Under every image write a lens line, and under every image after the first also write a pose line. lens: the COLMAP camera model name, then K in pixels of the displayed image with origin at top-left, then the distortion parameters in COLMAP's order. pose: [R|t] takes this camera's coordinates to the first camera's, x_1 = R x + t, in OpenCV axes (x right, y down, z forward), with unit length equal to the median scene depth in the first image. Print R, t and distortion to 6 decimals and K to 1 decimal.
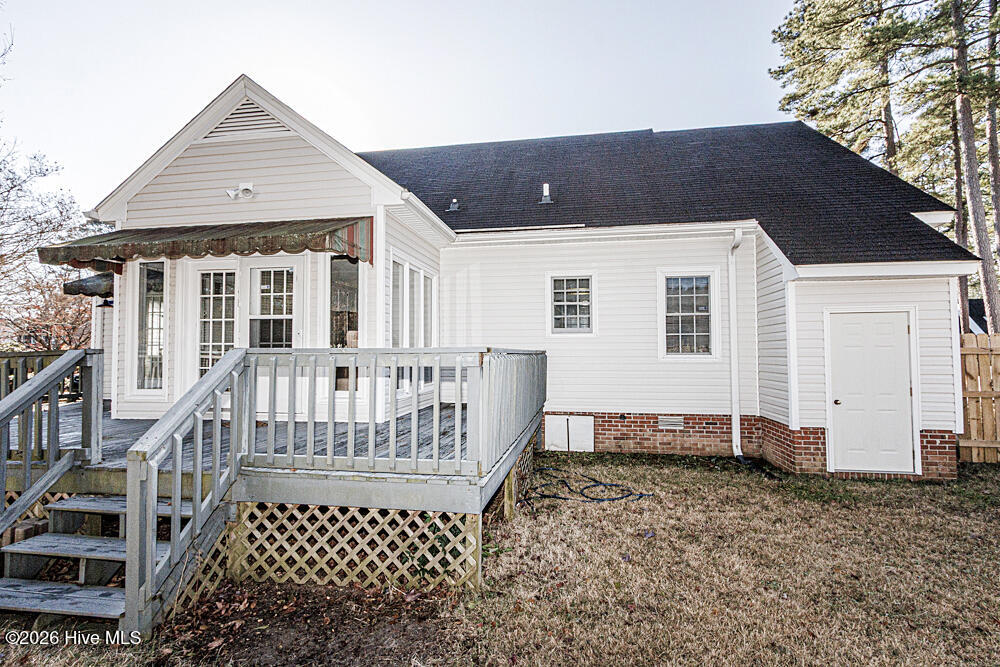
lens RADIAL K [[480.2, 0, 500.0], [0, 480.2, 333.5], [0, 0, 1]] dist [0.001196, 0.000382]
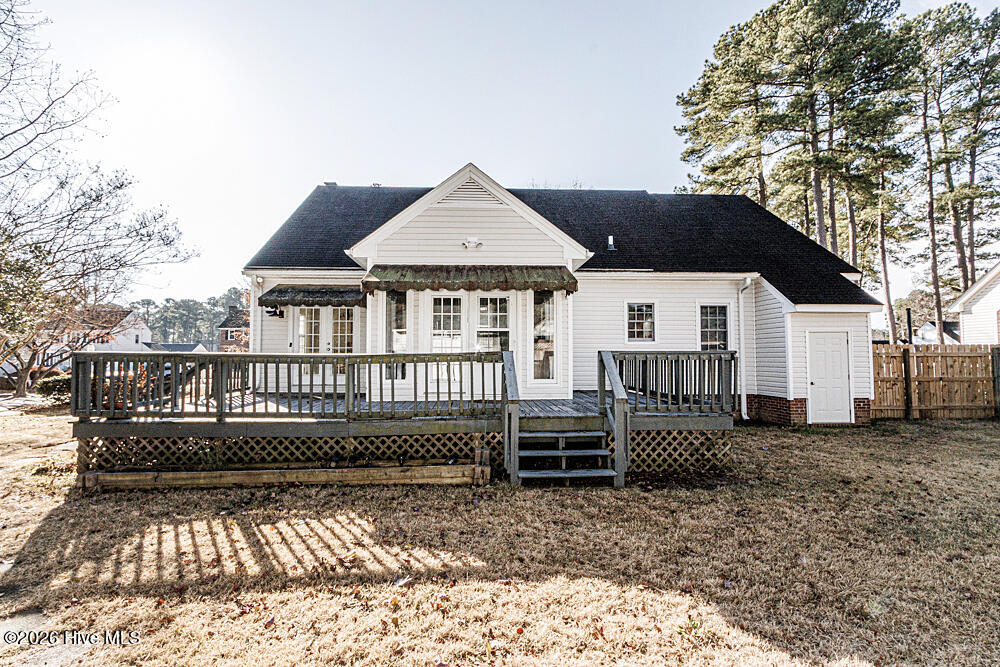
lens RADIAL K [[459.1, 0, 496.7], [0, 459.1, 335.6], [0, 0, 1]] dist [0.001046, -0.000341]
pose [[0.978988, 0.011696, 0.203584, -0.734579], [-0.010976, 0.999929, -0.004666, -0.008885], [-0.203624, 0.002334, 0.979046, -0.380706]]
